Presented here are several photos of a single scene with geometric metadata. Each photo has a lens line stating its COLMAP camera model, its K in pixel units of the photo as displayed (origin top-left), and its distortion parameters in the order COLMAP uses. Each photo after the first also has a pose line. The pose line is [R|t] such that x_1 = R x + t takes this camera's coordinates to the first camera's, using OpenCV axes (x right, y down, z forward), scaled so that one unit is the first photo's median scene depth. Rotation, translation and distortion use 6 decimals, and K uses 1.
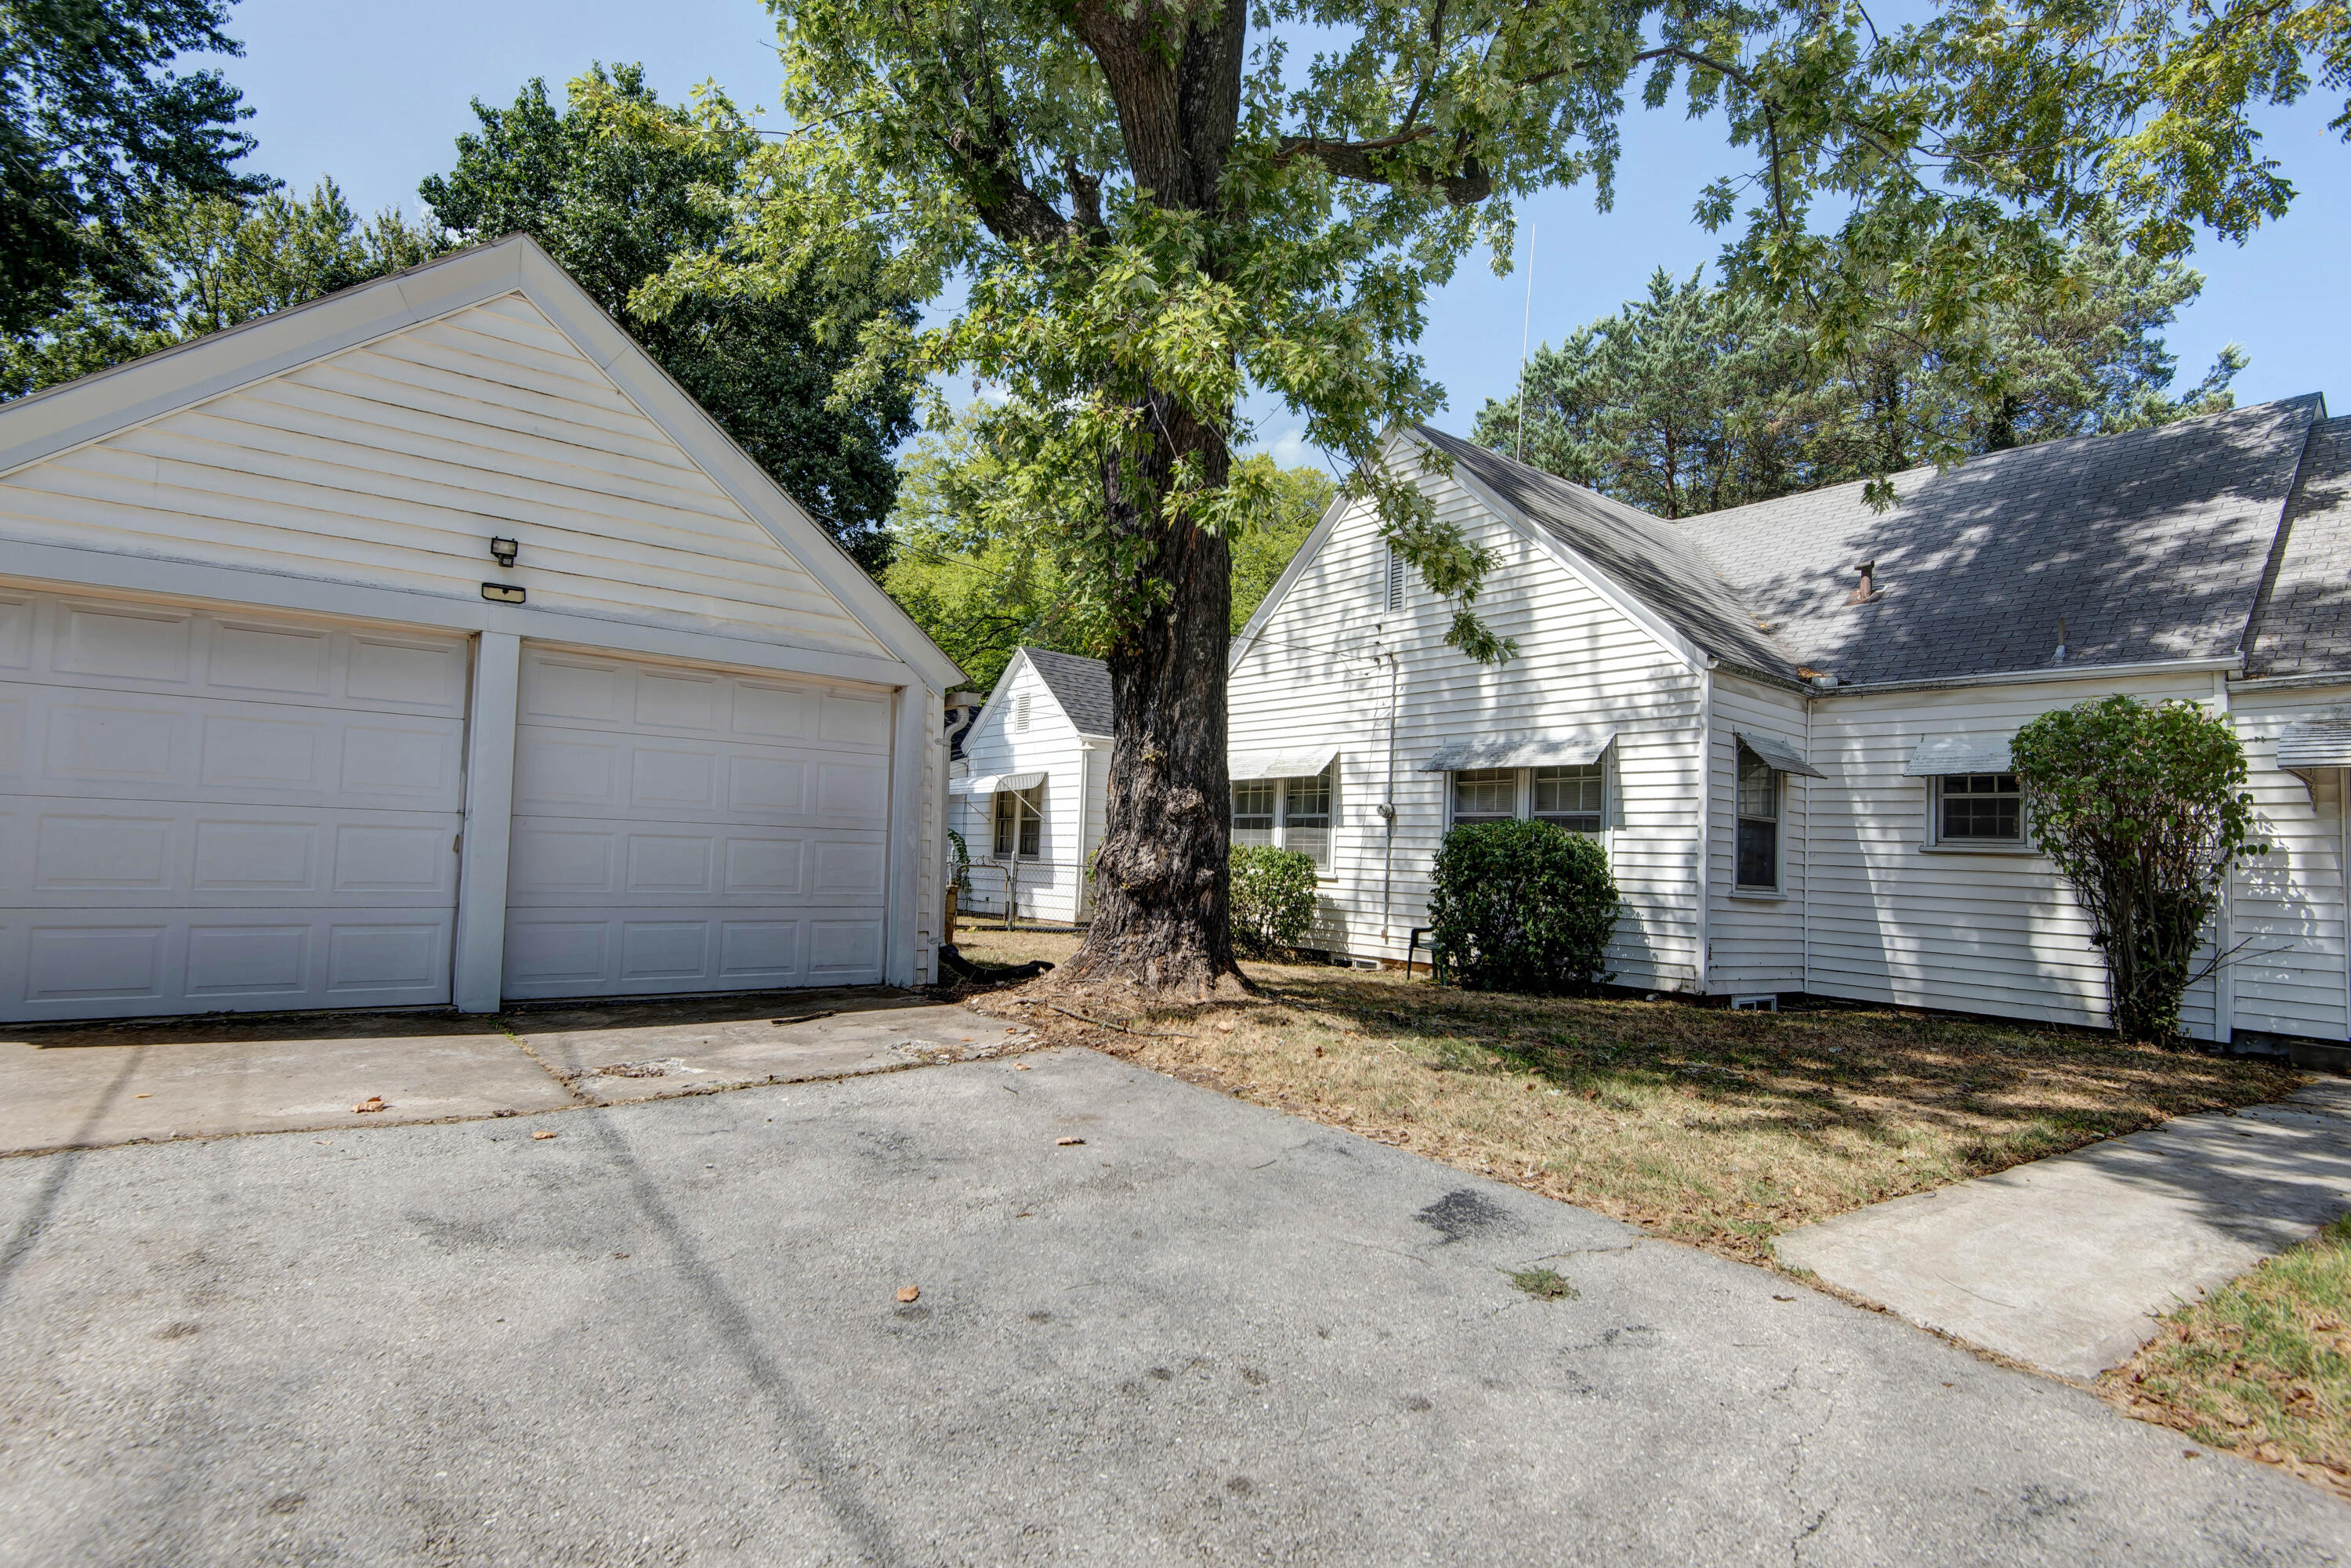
lens RADIAL K [[1129.9, 0, 1174.3], [0, 1129.9, 776.9], [0, 0, 1]] dist [0.001262, -0.016027]
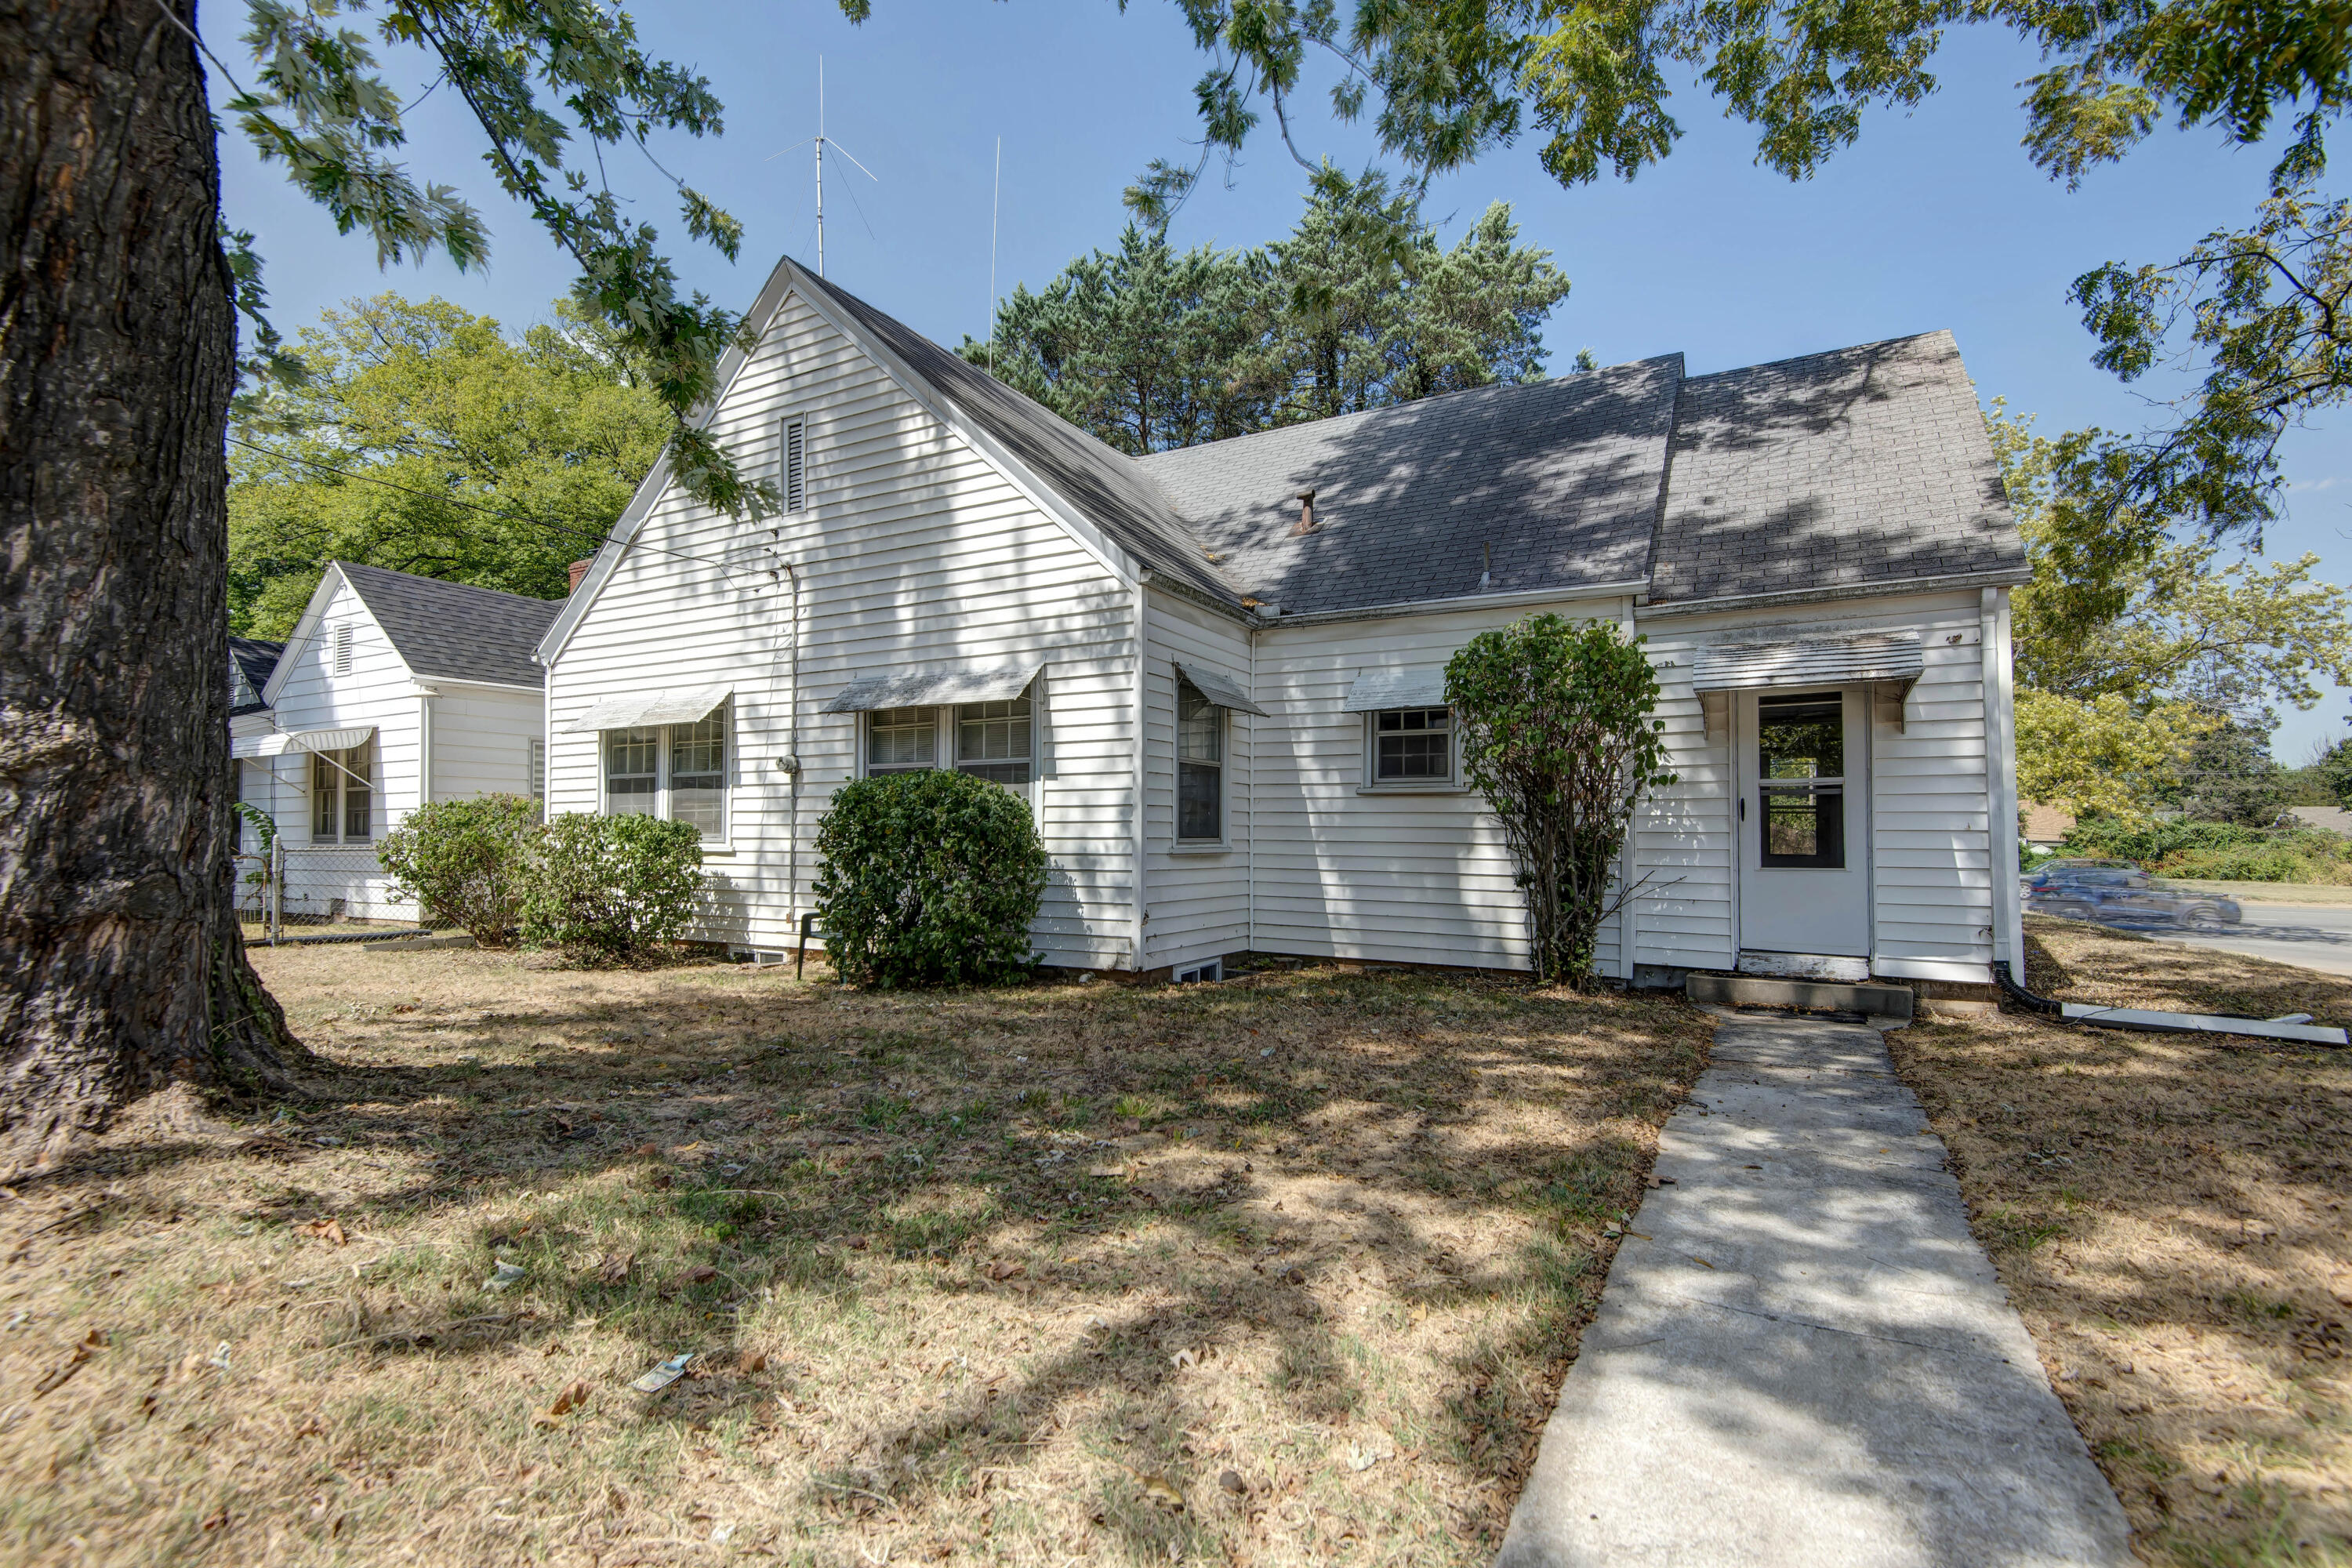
lens RADIAL K [[1072.8, 0, 1171.7], [0, 1072.8, 800.6], [0, 0, 1]] dist [0.000439, -0.000172]
pose [[0.913328, -0.035405, 0.405684, 0.144842], [0.011970, 0.998117, 0.060161, 0.015053], [-0.407050, -0.050090, 0.912032, 0.227718]]
